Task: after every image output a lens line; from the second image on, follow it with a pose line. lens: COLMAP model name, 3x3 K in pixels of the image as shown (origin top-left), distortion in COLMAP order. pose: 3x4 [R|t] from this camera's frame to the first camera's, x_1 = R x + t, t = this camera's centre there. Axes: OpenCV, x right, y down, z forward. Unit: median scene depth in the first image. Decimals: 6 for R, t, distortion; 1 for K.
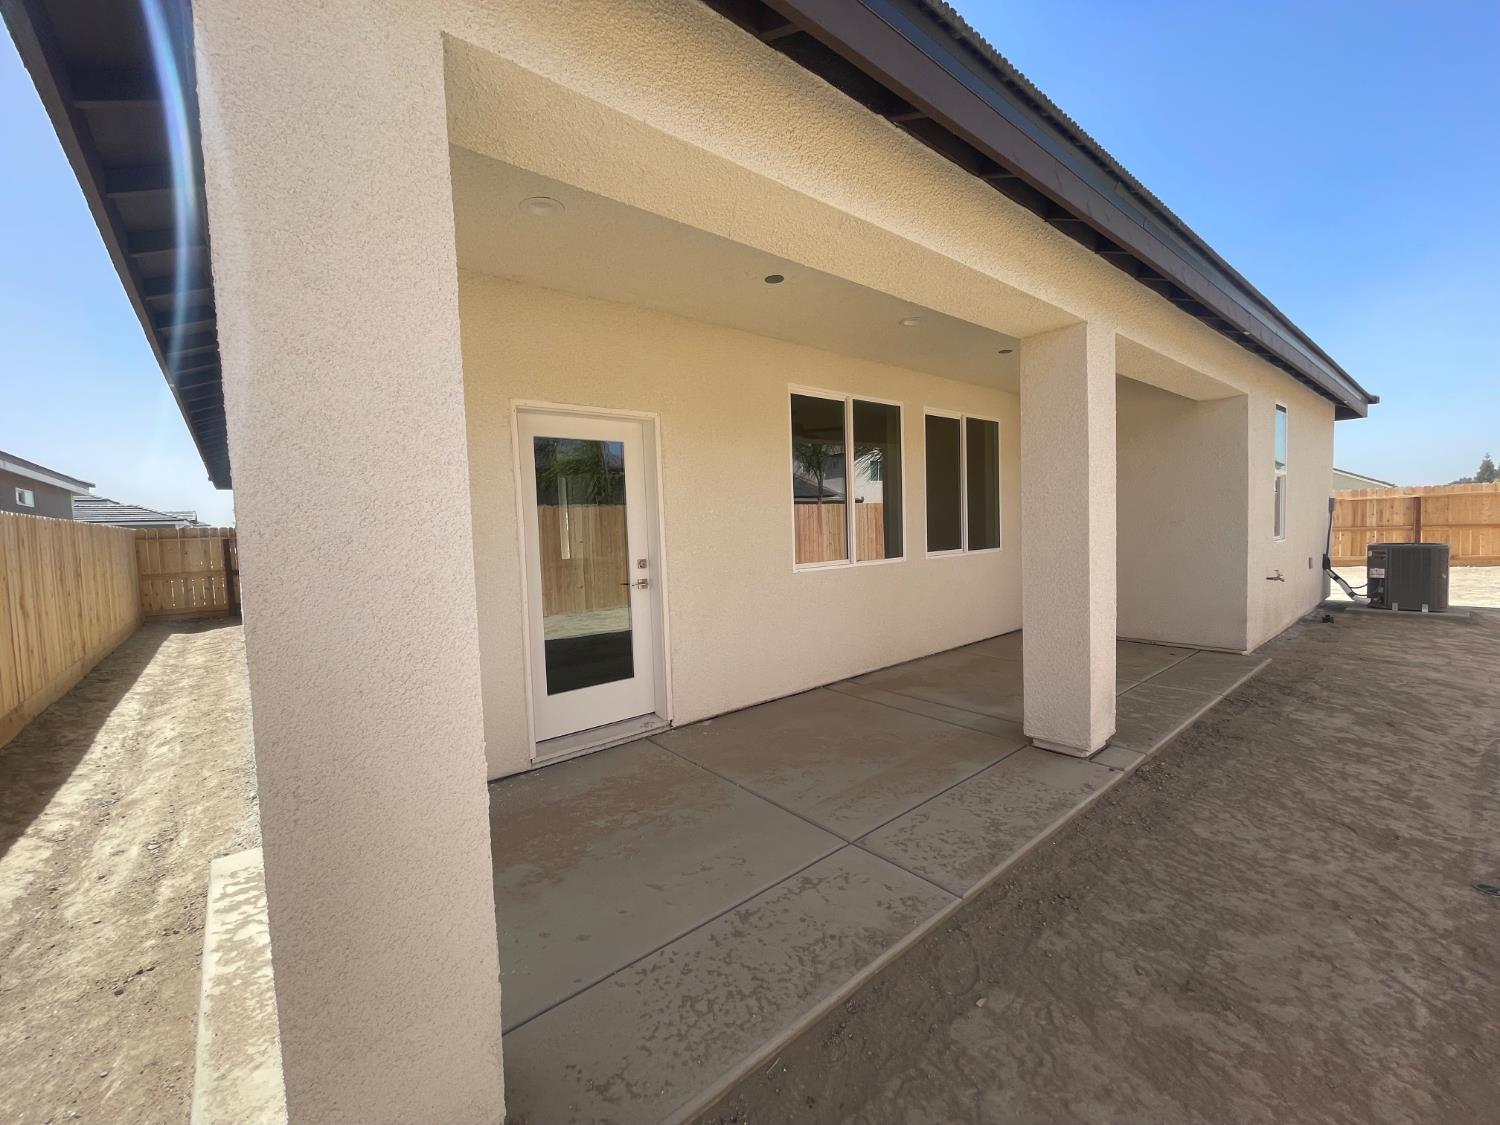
lens RADIAL K [[612.2, 0, 749.6], [0, 612.2, 559.9], [0, 0, 1]] dist [0.001164, 0.000363]
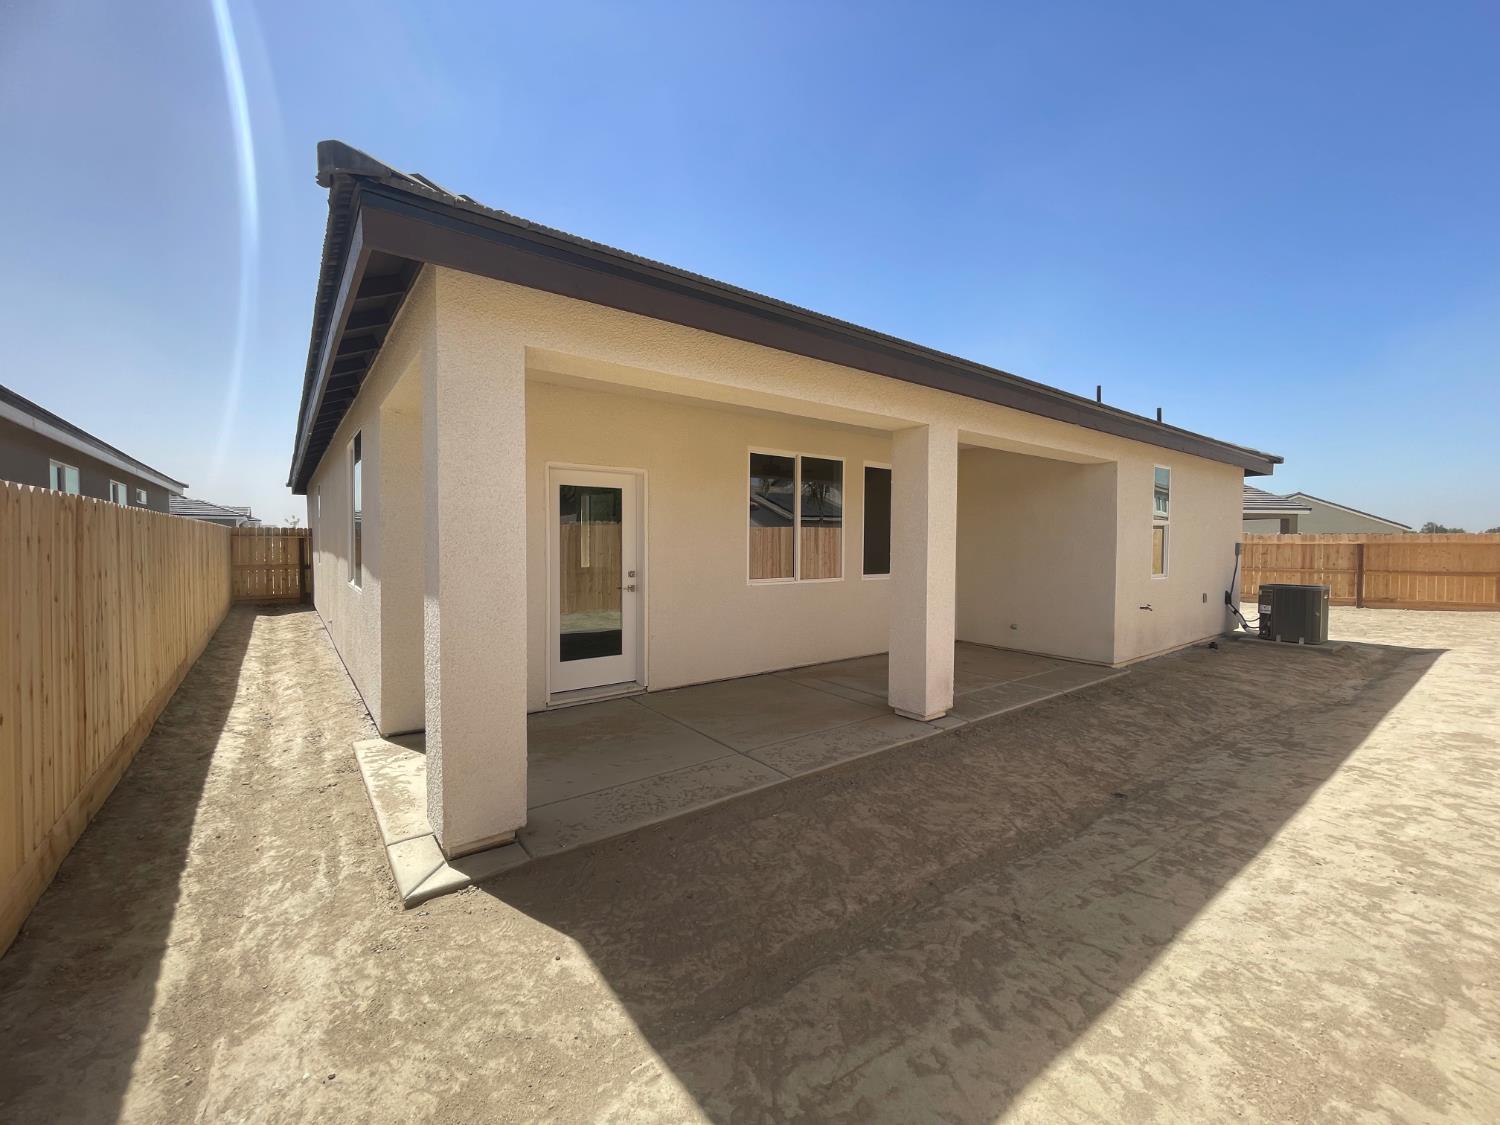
lens RADIAL K [[612.2, 0, 750.3], [0, 612.2, 558.2], [0, 0, 1]] dist [0.001164, 0.000363]
pose [[0.998345, 0.042279, -0.038990, 0.154983], [-0.043295, 0.998735, -0.025573, -0.006170], [0.037859, 0.027219, 0.998912, -0.410563]]
